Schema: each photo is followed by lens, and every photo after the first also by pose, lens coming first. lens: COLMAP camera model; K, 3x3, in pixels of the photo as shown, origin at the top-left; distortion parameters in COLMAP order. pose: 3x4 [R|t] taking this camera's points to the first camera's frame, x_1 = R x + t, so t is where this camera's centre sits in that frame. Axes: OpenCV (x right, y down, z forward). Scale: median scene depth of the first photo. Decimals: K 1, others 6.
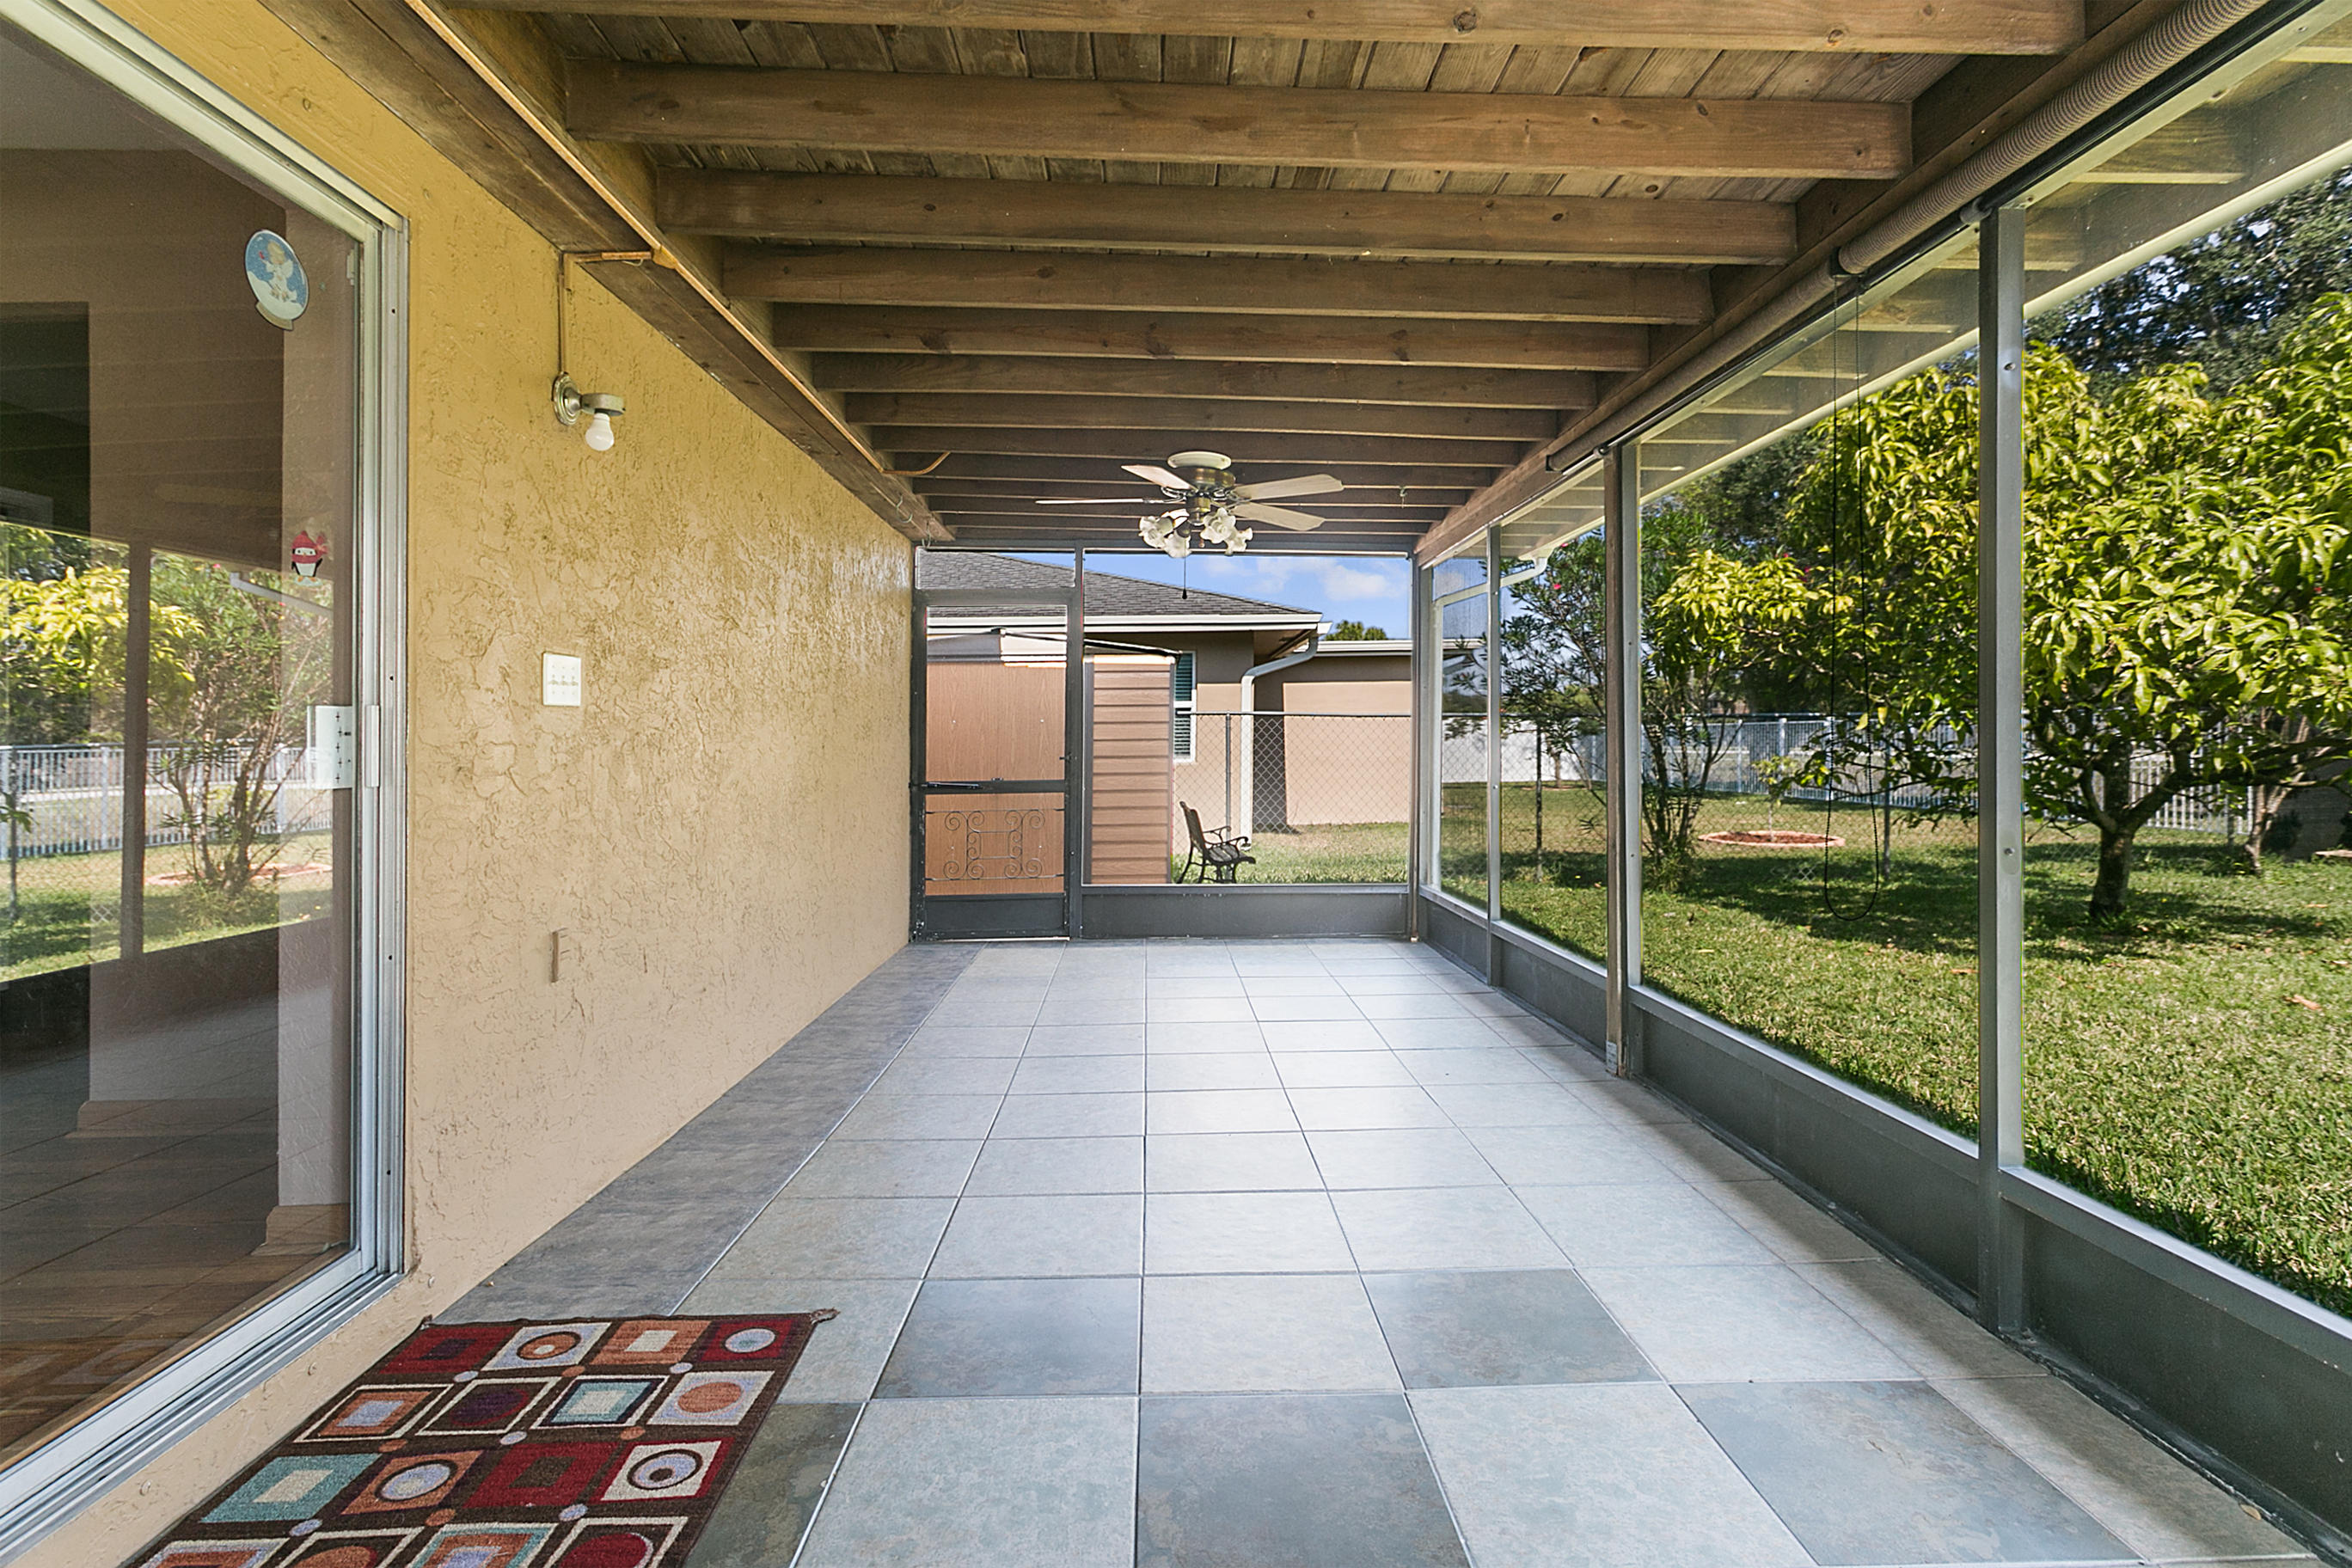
lens RADIAL K [[1148.6, 0, 1184.2], [0, 1148.6, 769.0], [0, 0, 1]] dist [-0.000389, -0.000006]
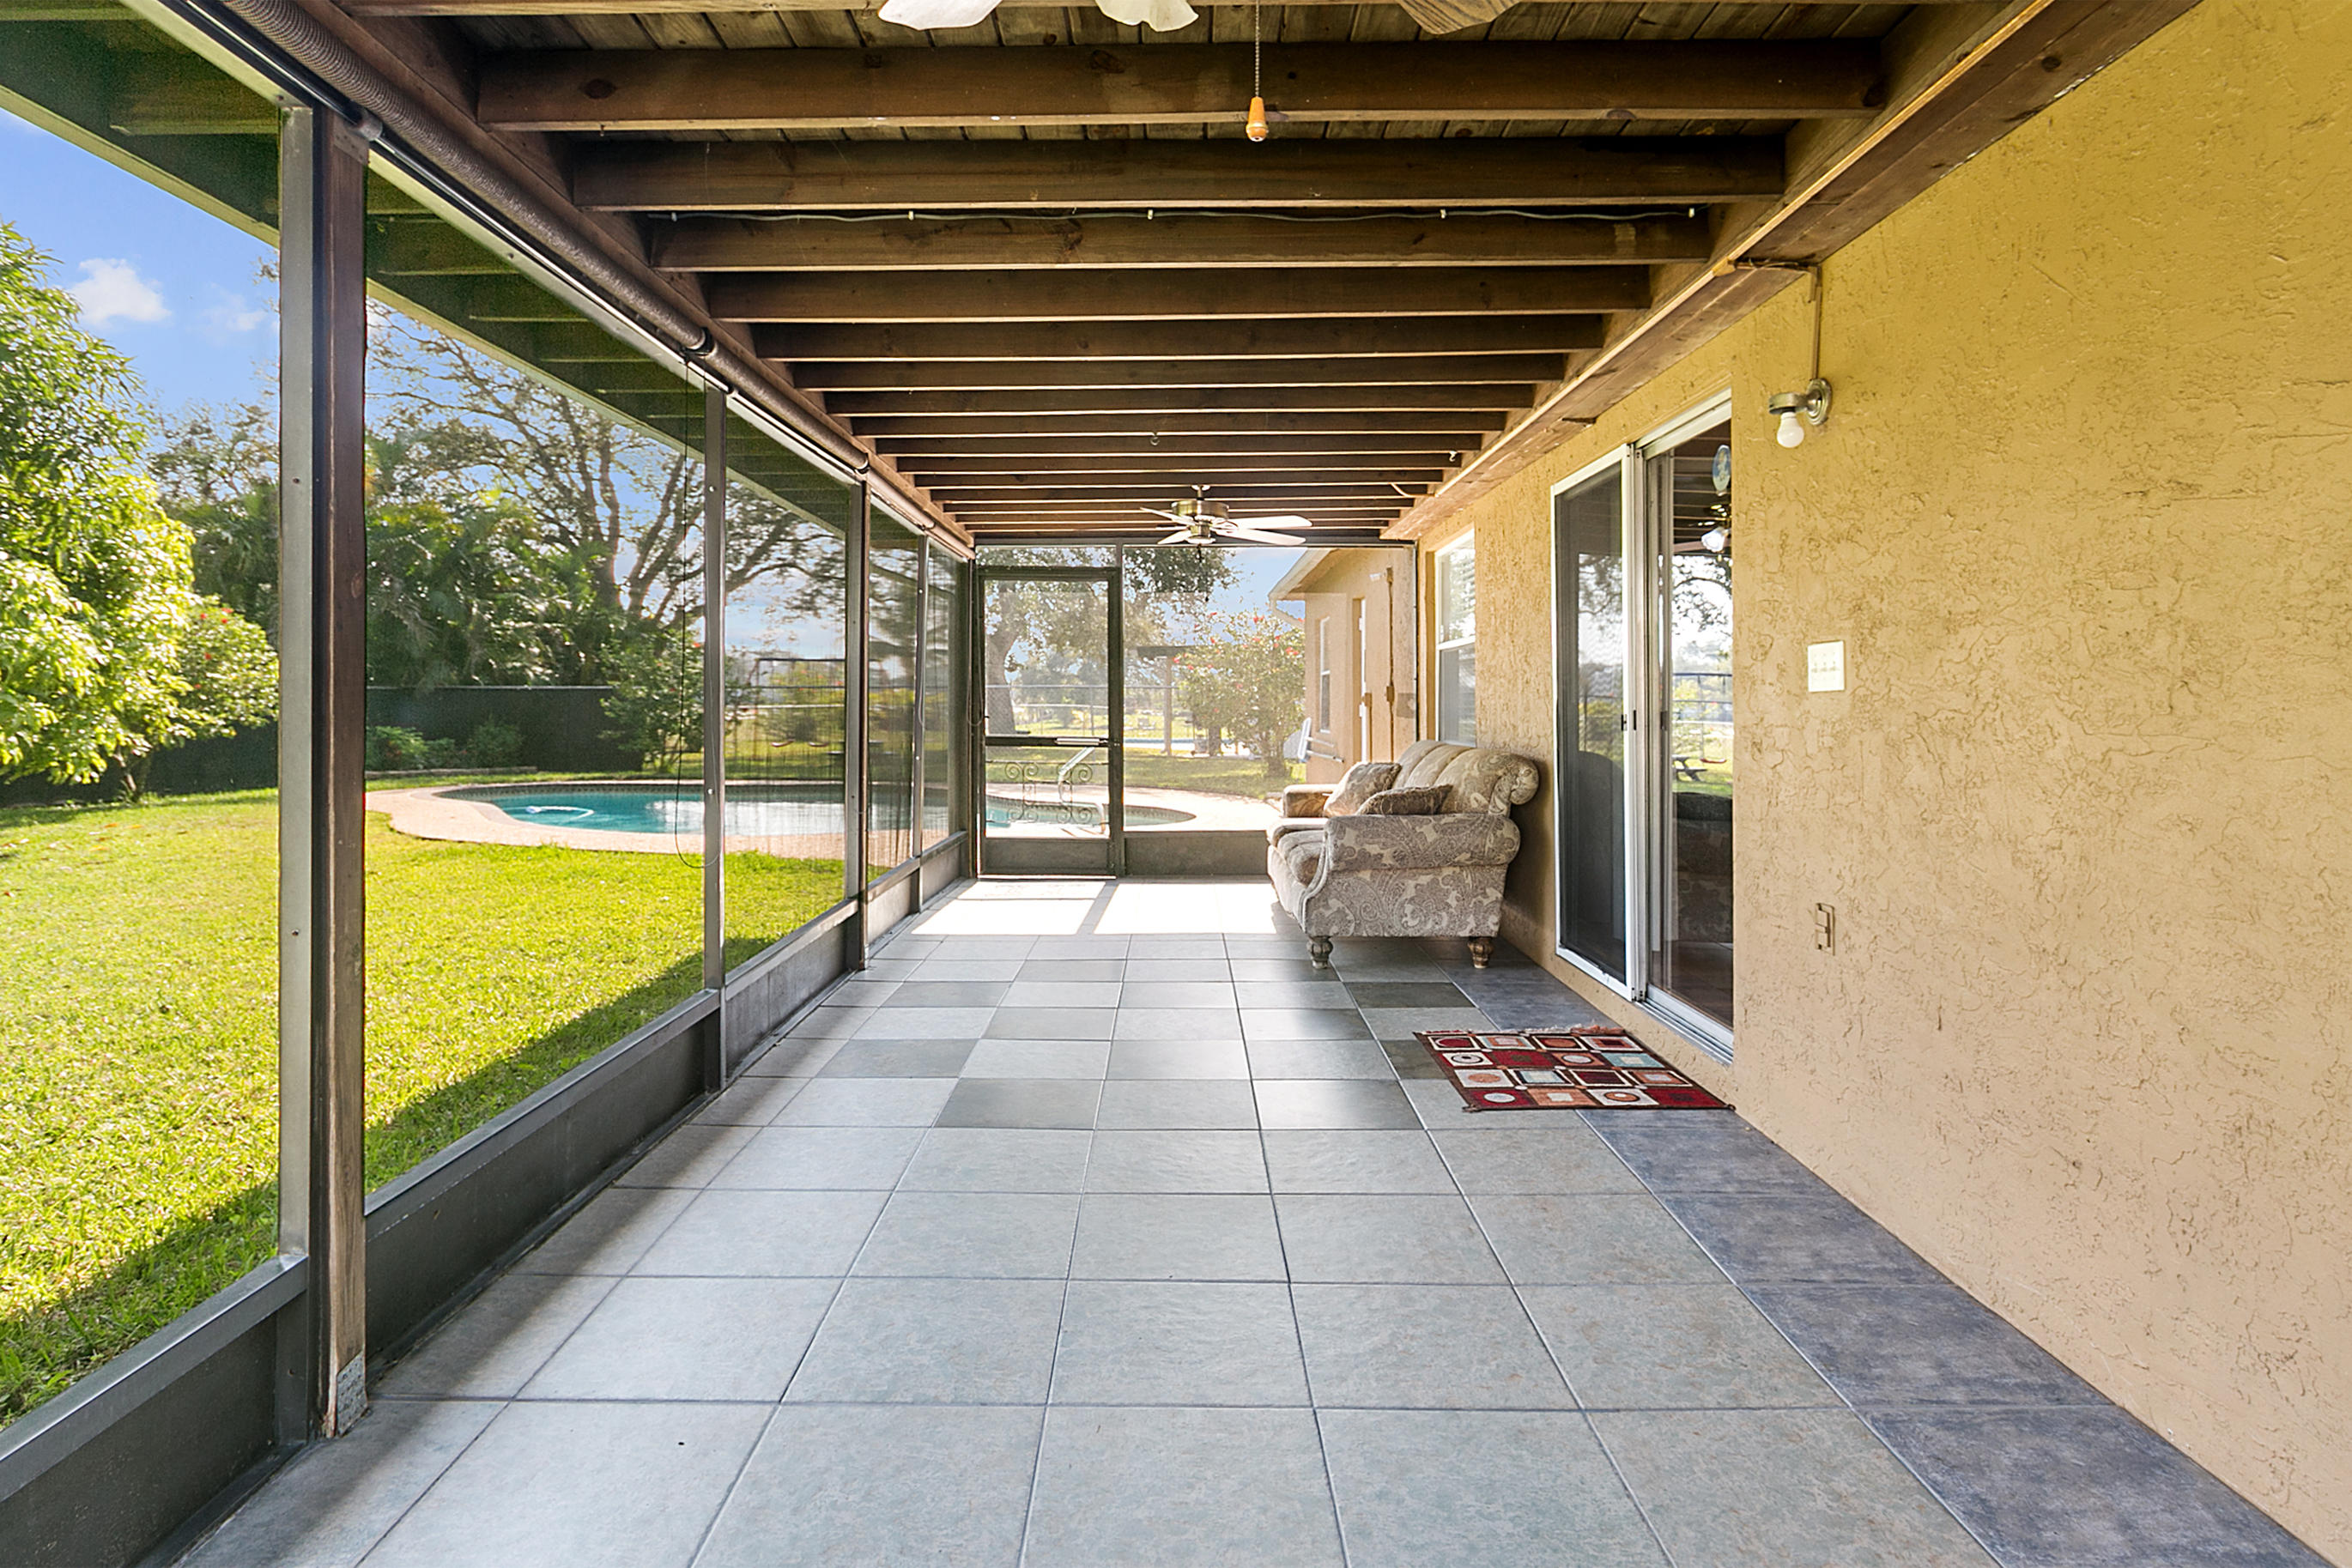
lens RADIAL K [[1203.2, 0, 1131.1], [0, 1203.2, 695.6], [0, 0, 1]] dist [0.002741, 0.000424]
pose [[-0.997953, 0.002647, 0.063900, 0.016972], [0.003452, 0.999916, 0.012501, -0.060670], [-0.063861, 0.012696, -0.997878, 1.932488]]
